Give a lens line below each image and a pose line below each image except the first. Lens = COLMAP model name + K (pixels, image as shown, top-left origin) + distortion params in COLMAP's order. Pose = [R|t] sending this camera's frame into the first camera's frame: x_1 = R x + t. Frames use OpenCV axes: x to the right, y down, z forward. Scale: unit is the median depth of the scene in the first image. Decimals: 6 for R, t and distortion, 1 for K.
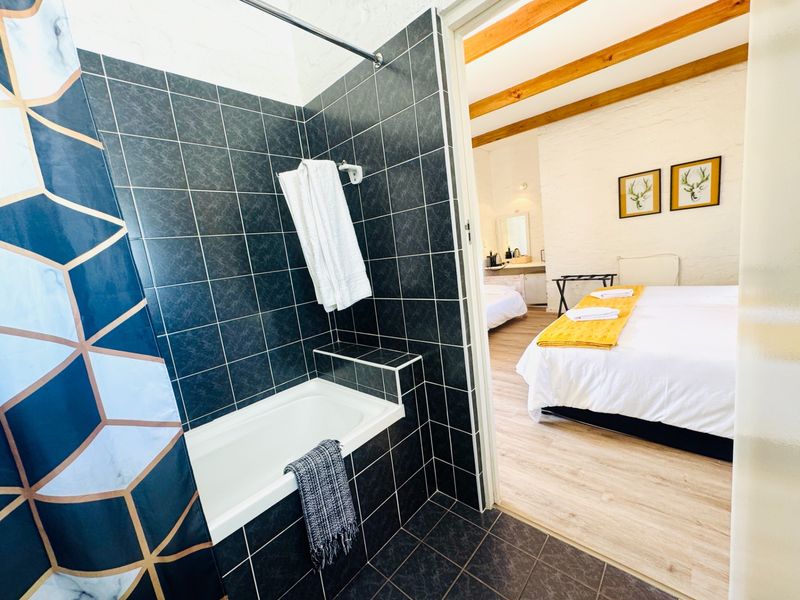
lens RADIAL K [[318.8, 0, 399.0], [0, 318.8, 299.9], [0, 0, 1]] dist [-0.001560, -0.000044]
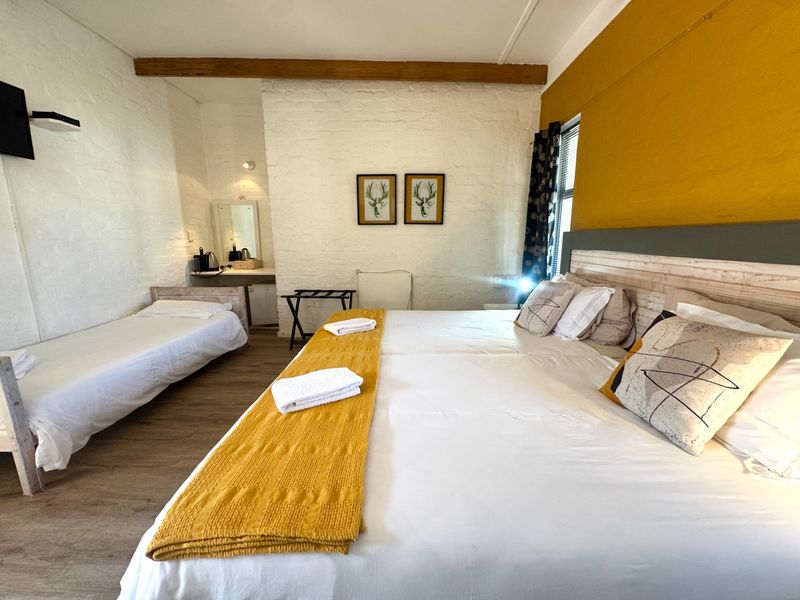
lens RADIAL K [[318.8, 0, 399.0], [0, 318.8, 299.9], [0, 0, 1]] dist [-0.001560, -0.000044]
pose [[0.740981, -0.006256, 0.671497, 0.215807], [0.008386, 0.999965, 0.000062, -0.058532], [-0.671474, 0.005585, 0.741007, 0.319415]]
